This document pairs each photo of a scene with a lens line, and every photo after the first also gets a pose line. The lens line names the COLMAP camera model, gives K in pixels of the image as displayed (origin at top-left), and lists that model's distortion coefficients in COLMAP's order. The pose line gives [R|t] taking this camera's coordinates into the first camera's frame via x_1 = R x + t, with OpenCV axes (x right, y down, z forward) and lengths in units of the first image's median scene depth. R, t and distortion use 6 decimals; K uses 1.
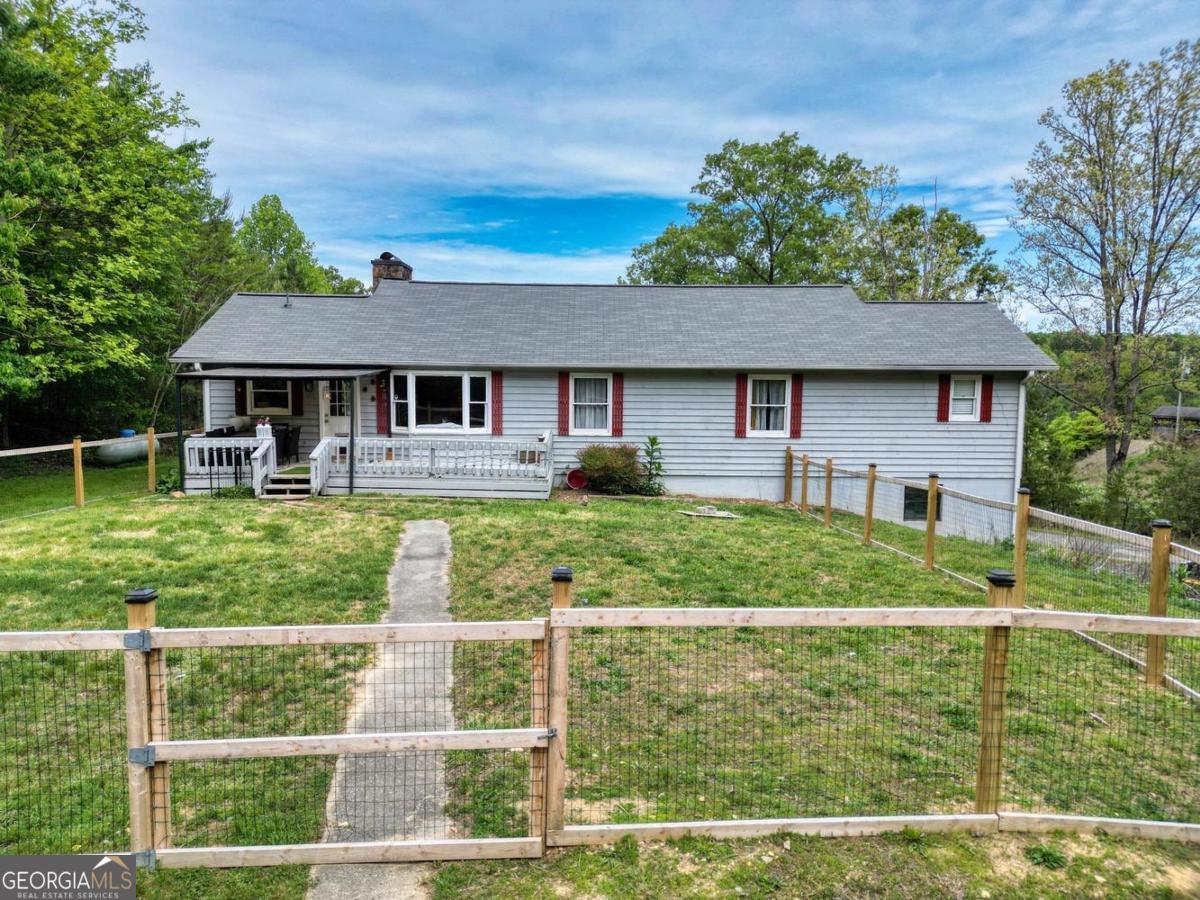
lens RADIAL K [[812.3, 0, 574.8], [0, 812.3, 448.5], [0, 0, 1]] dist [0.109318, -0.122106]
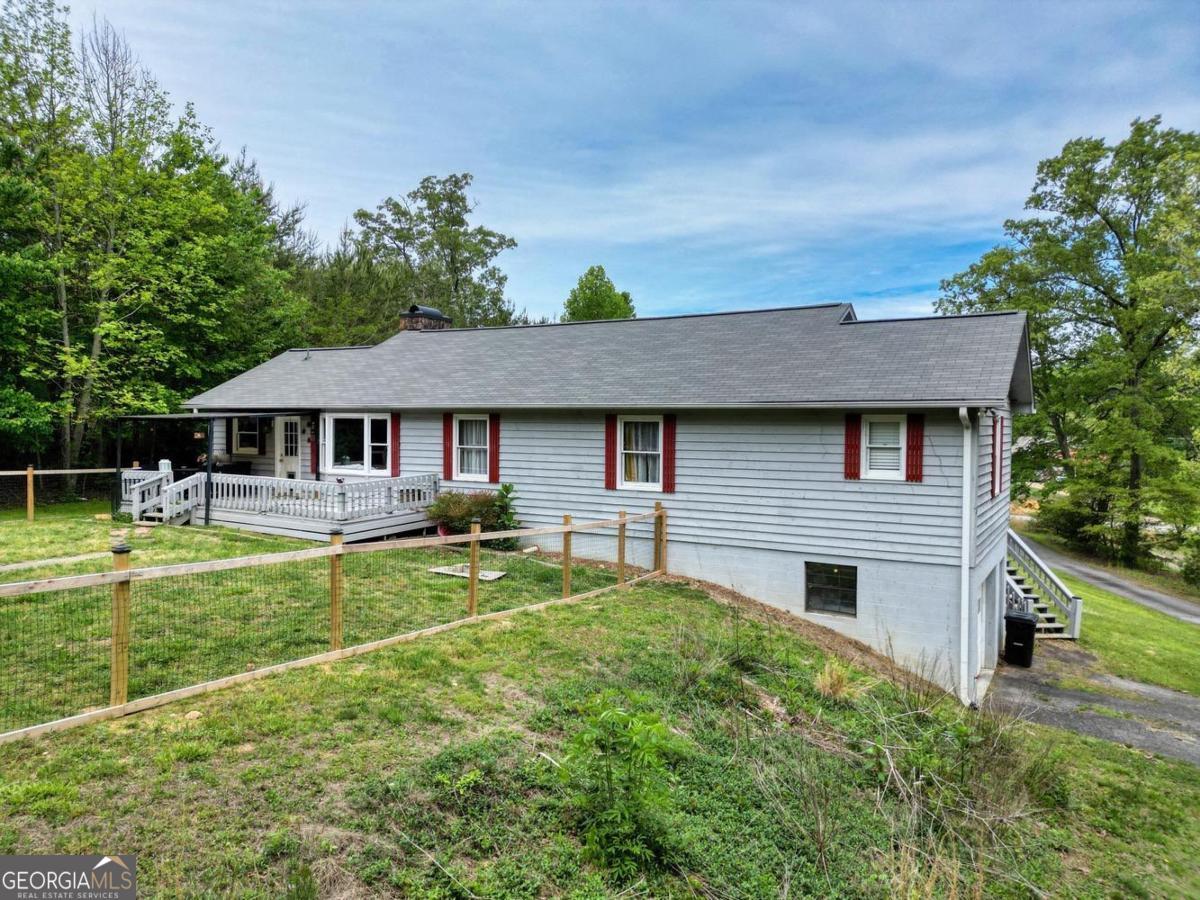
lens RADIAL K [[823.9, 0, 601.0], [0, 823.9, 423.0], [0, 0, 1]] dist [0.047081, -0.002326]
pose [[0.863329, -0.001914, -0.504637, 0.625857], [-0.048383, 0.995072, -0.086548, -0.007601], [0.502316, 0.099135, 0.858982, 0.255330]]
